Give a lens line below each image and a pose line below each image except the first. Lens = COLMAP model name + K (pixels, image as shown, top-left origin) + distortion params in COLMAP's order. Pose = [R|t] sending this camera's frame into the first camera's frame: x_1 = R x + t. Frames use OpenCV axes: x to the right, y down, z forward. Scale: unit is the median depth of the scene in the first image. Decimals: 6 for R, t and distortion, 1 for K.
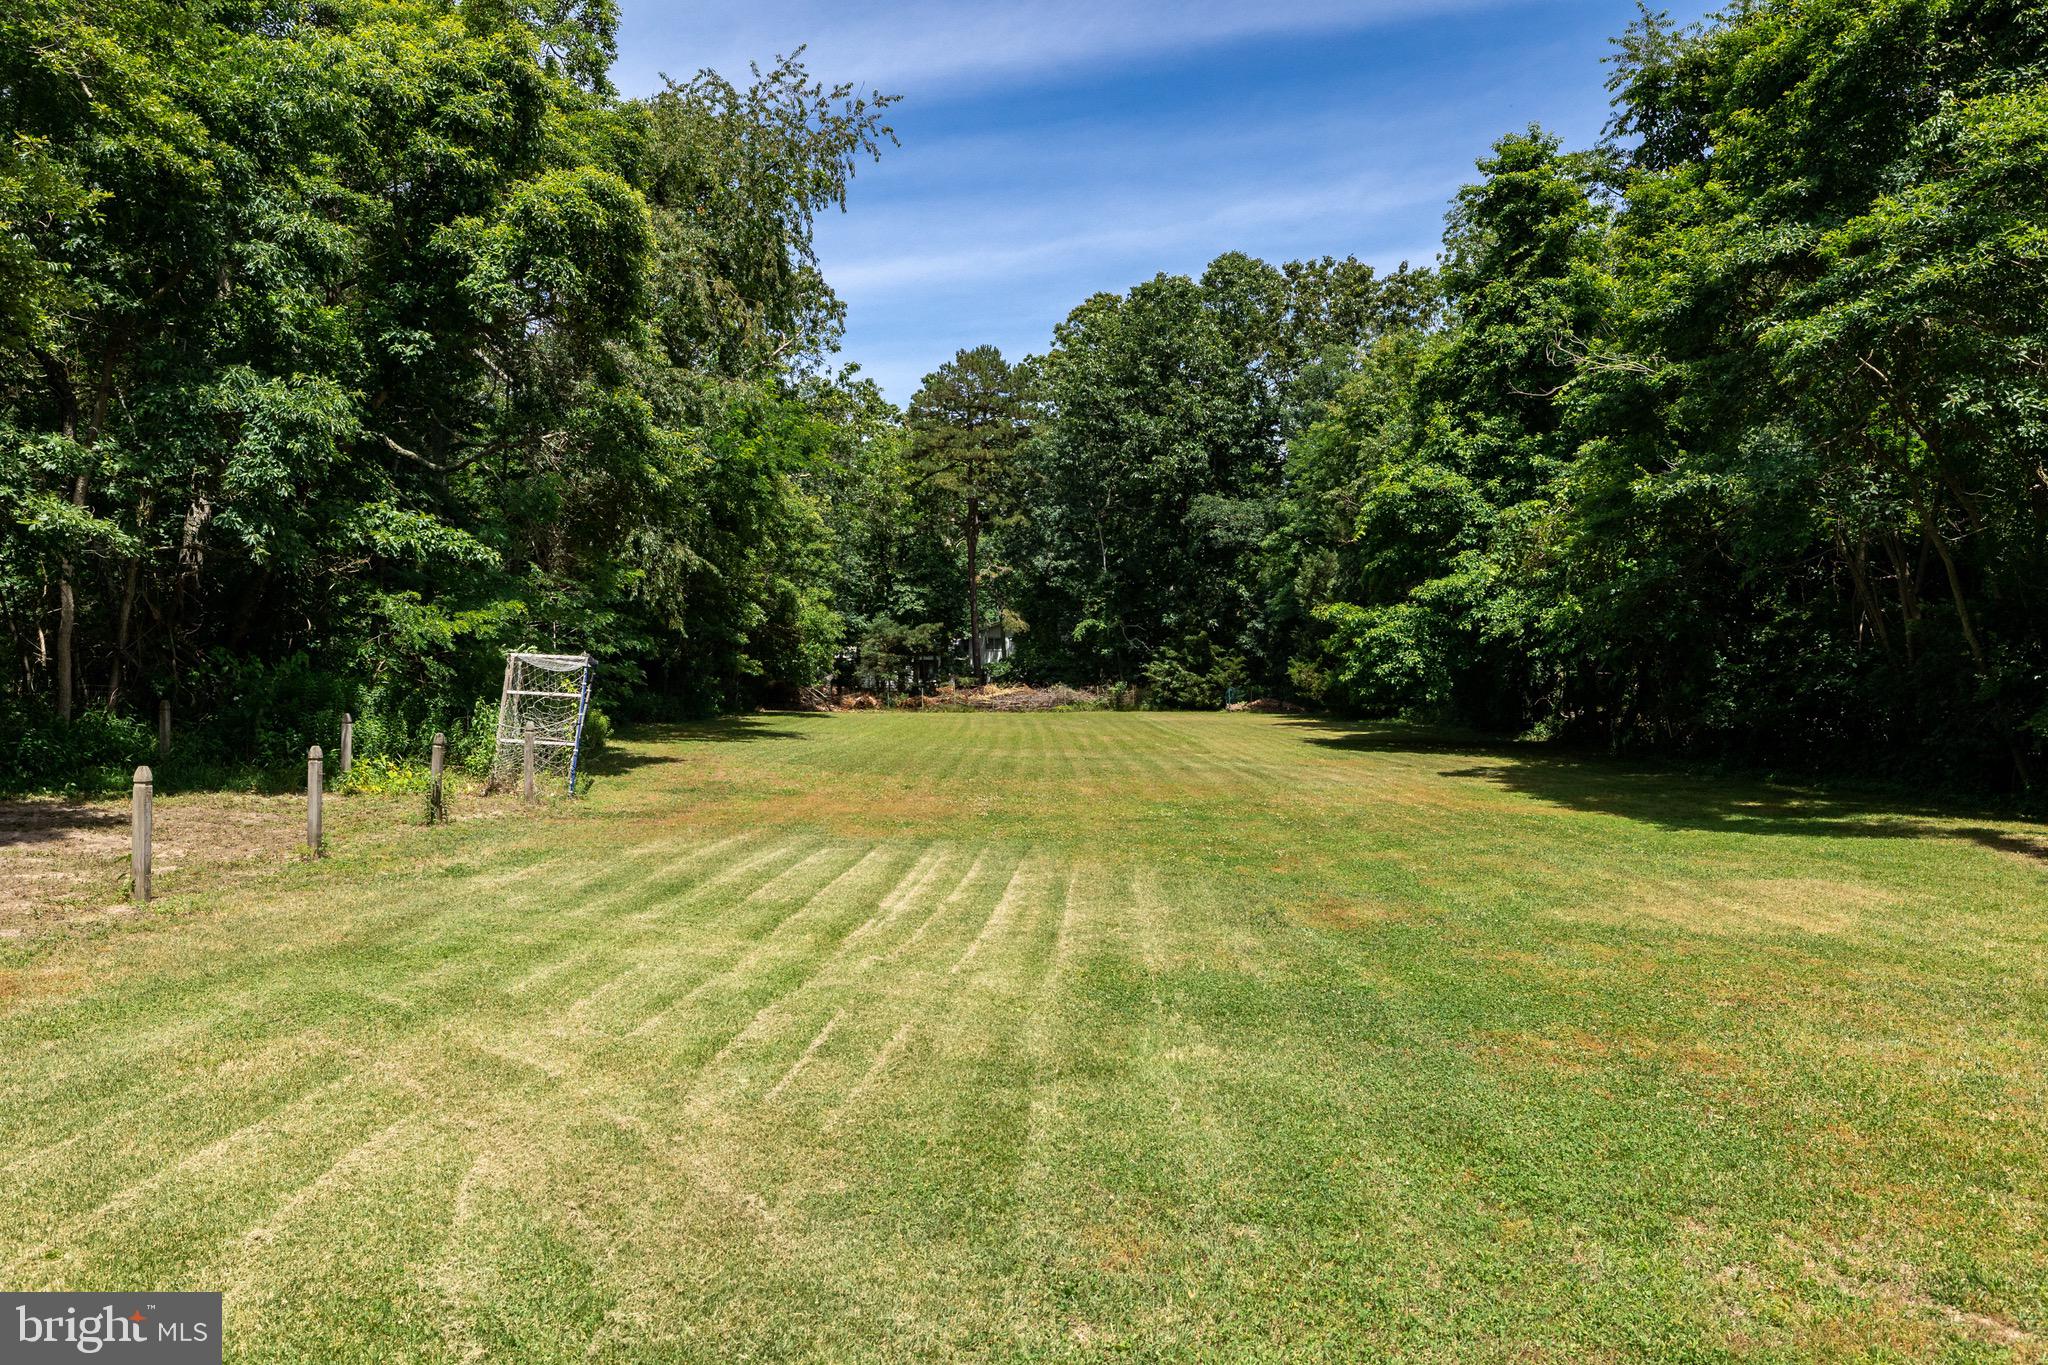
lens RADIAL K [[1413.5, 0, 1024.9], [0, 1413.5, 686.2], [0, 0, 1]] dist [0.004802, 0.000401]
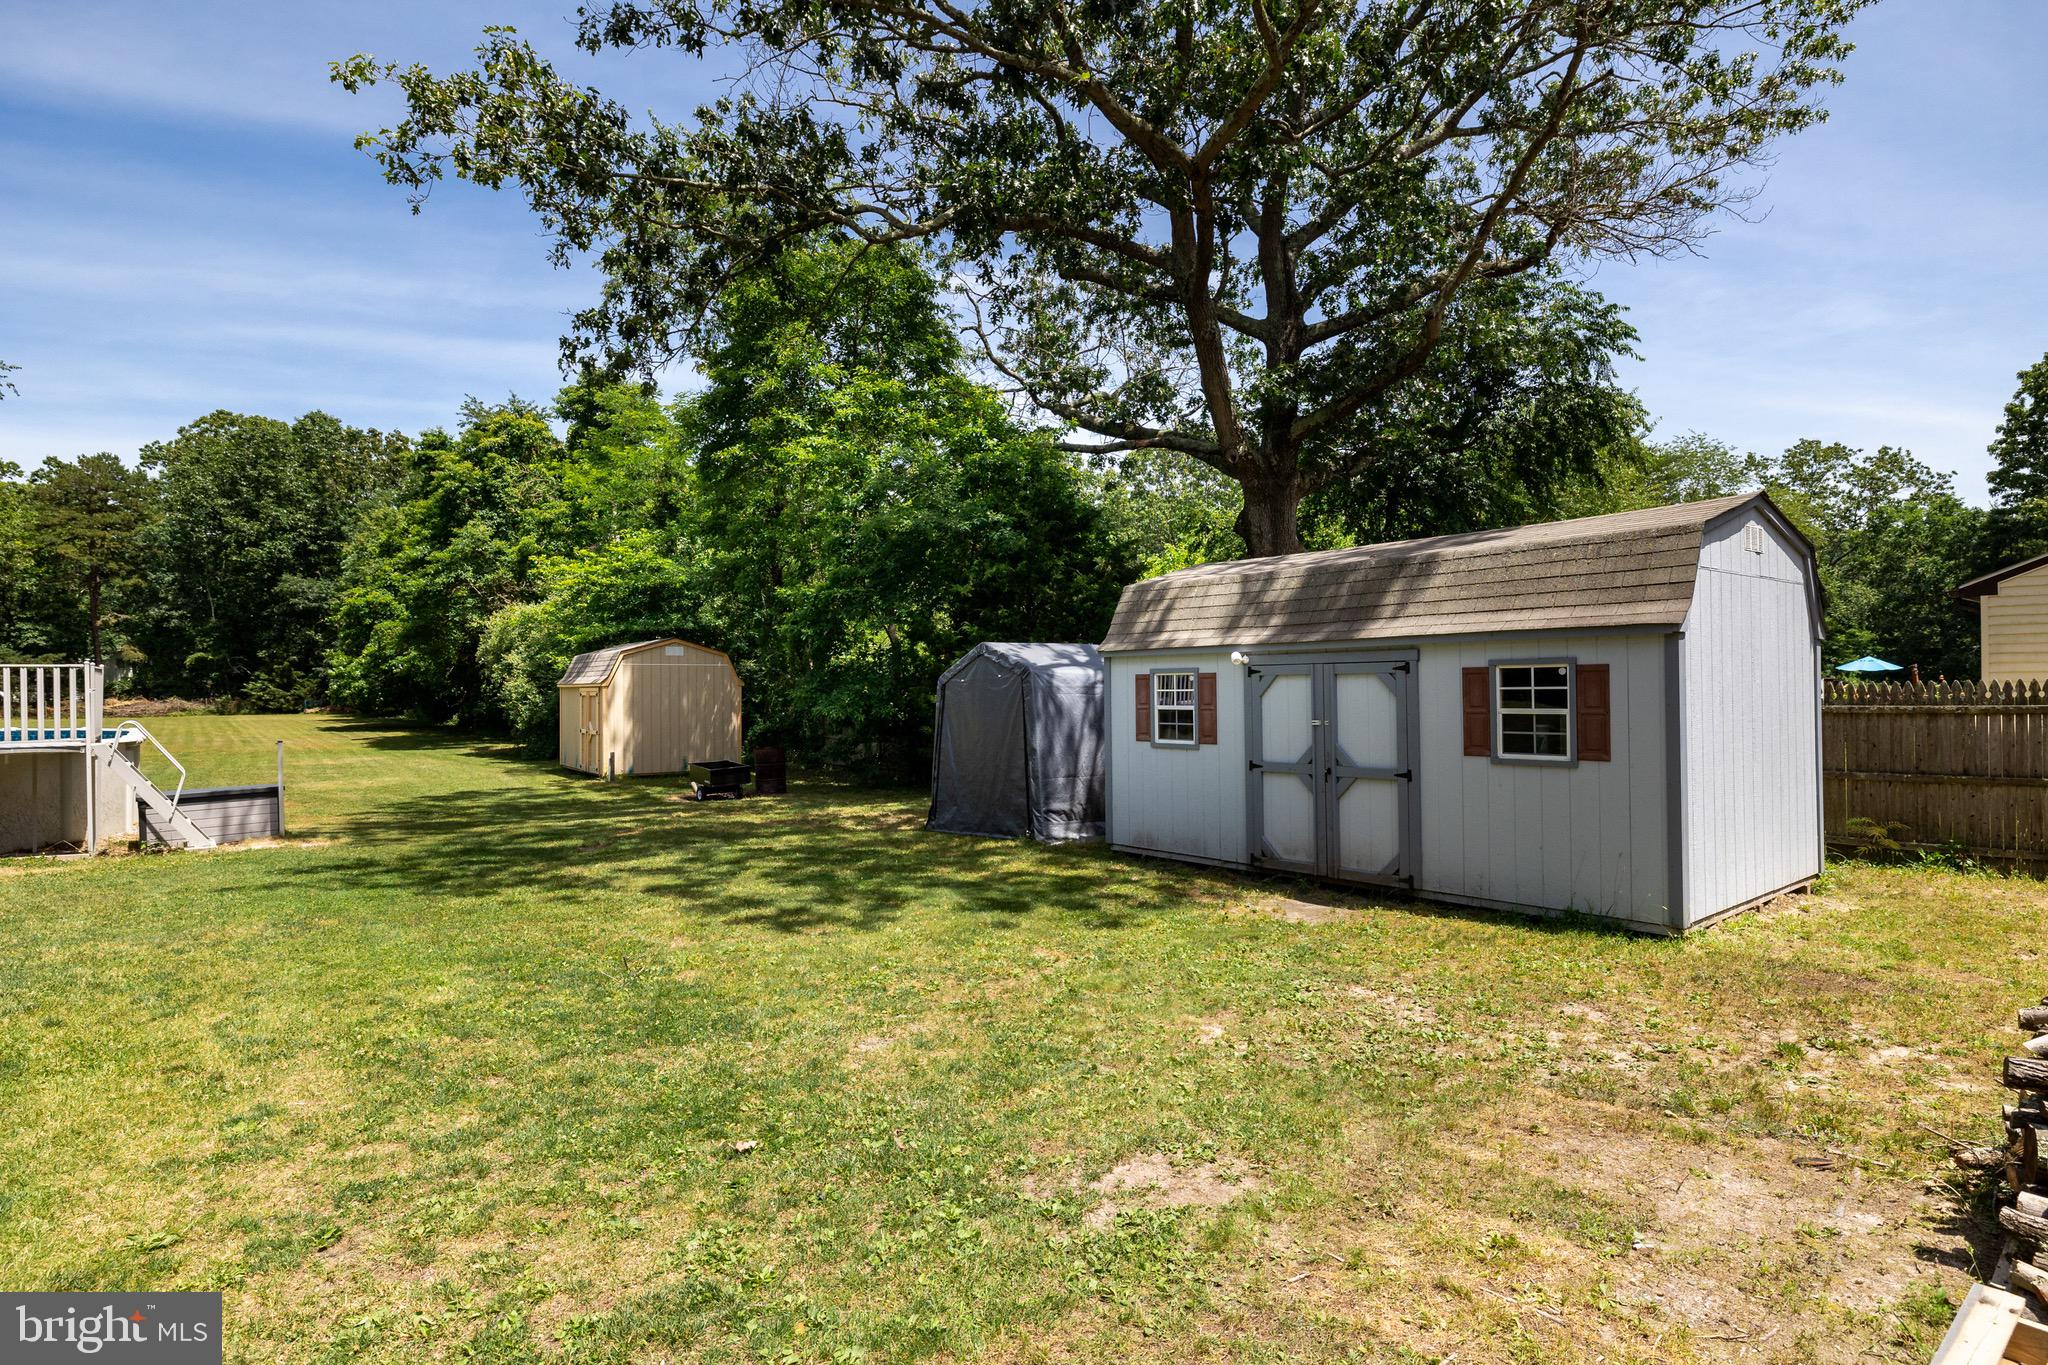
lens RADIAL K [[1057.0, 0, 1024.7], [0, 1057.0, 679.4], [0, 0, 1]] dist [-0.006424, -0.001501]
pose [[0.778911, -0.004797, 0.627116, 0.028252], [0.010031, 0.999938, -0.004811, -0.005953], [-0.627054, 0.010038, 0.778911, -0.381004]]
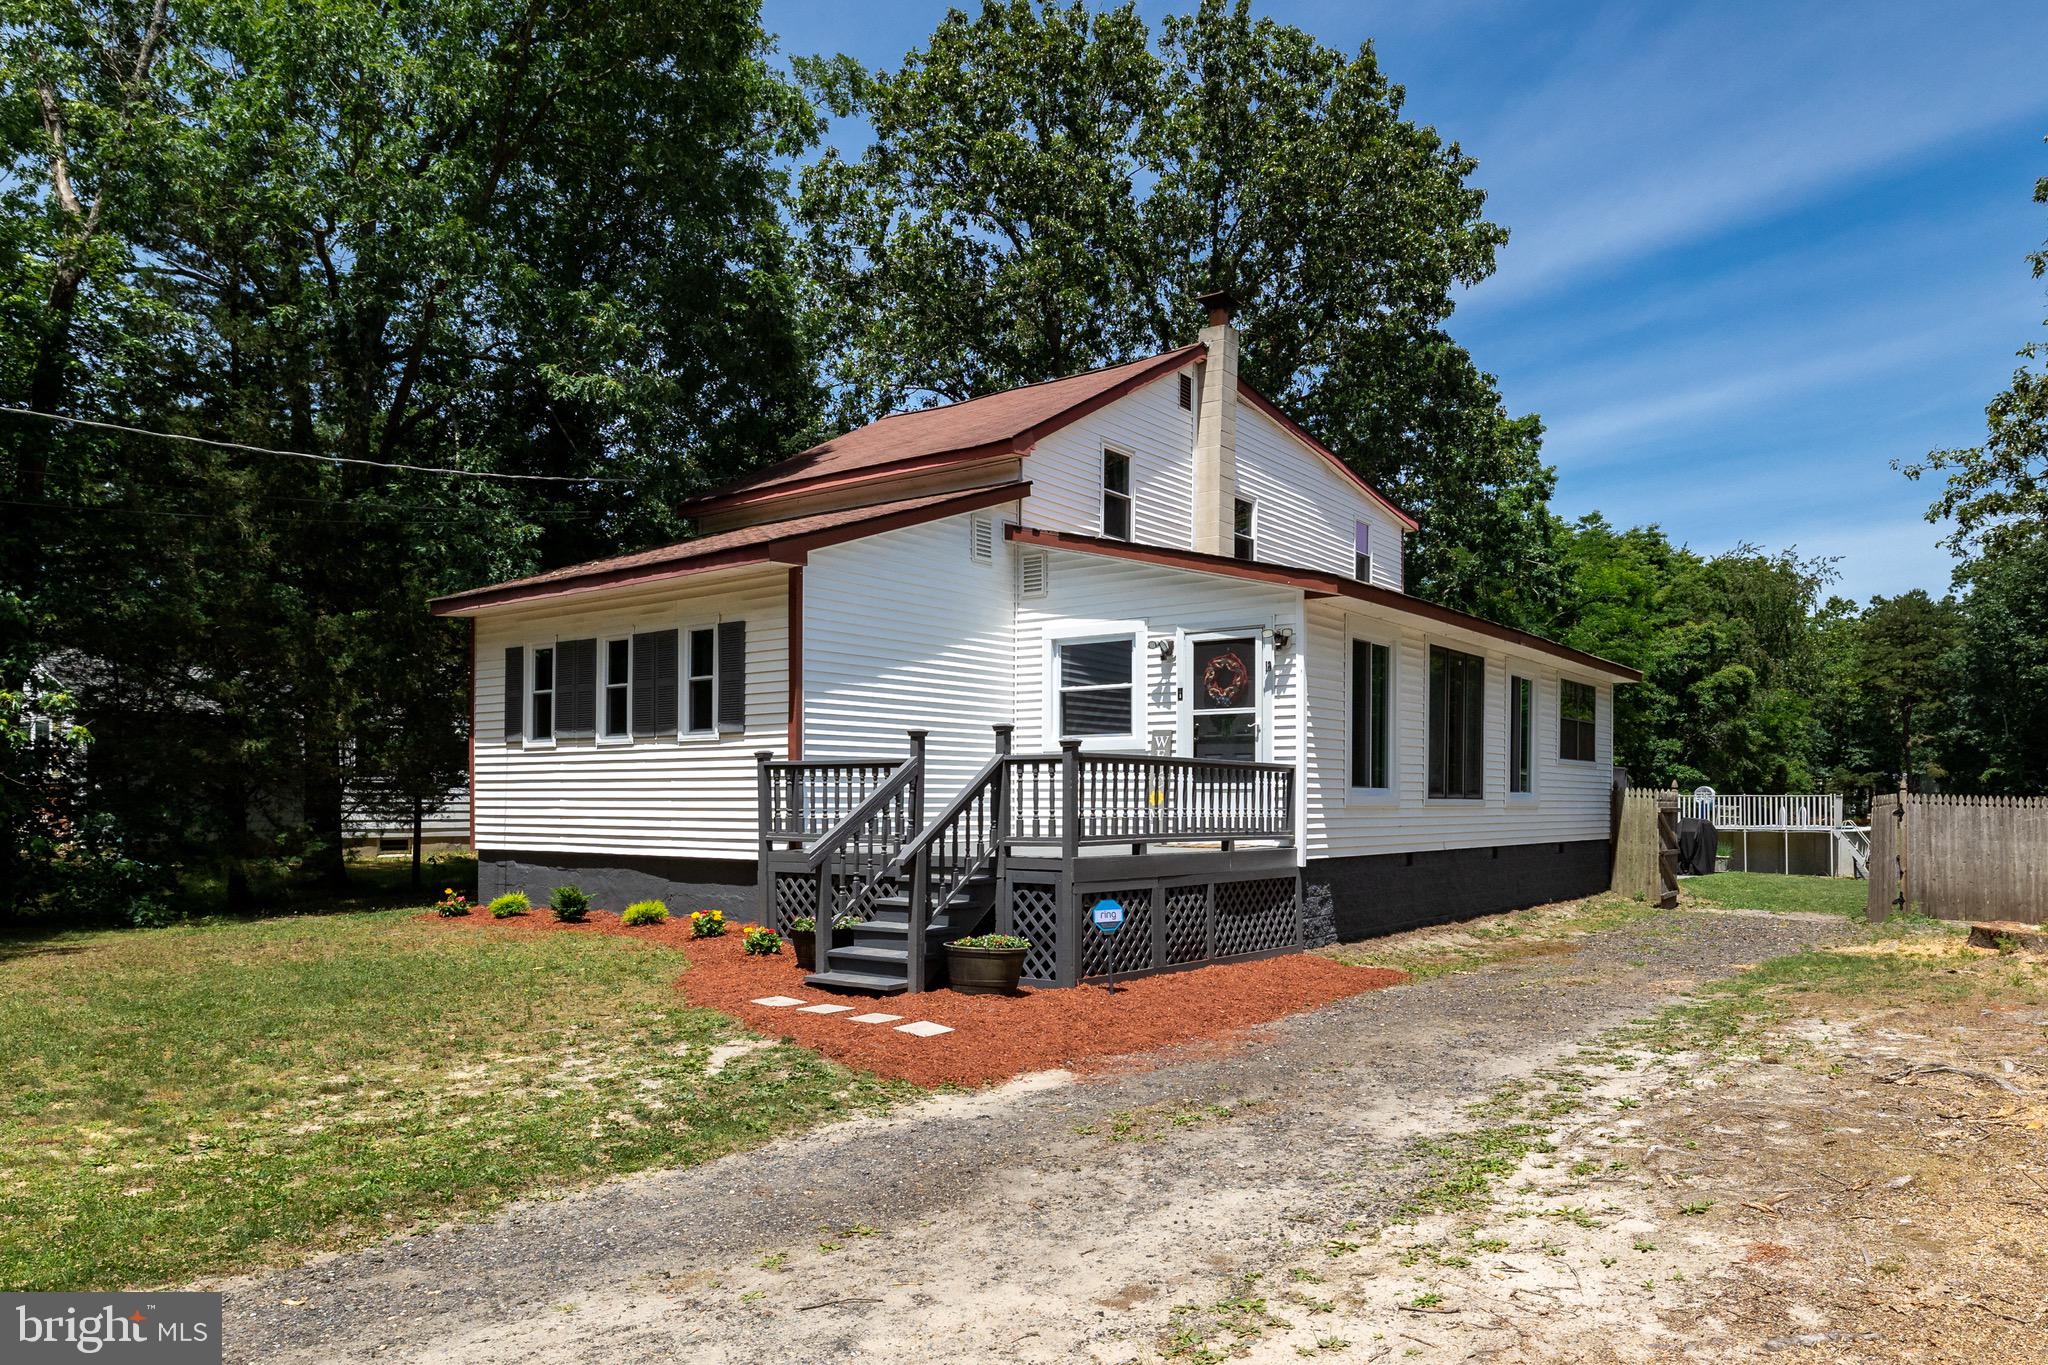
lens RADIAL K [[1404.4, 0, 1069.2], [0, 1404.4, 807.7], [0, 0, 1]] dist [-0.002933, -0.001383]
pose [[0.820467, -0.001415, -0.571692, 0.093877], [0.001797, 0.999998, 0.000104, -0.006813], [0.571691, -0.001112, 0.820468, -0.821178]]
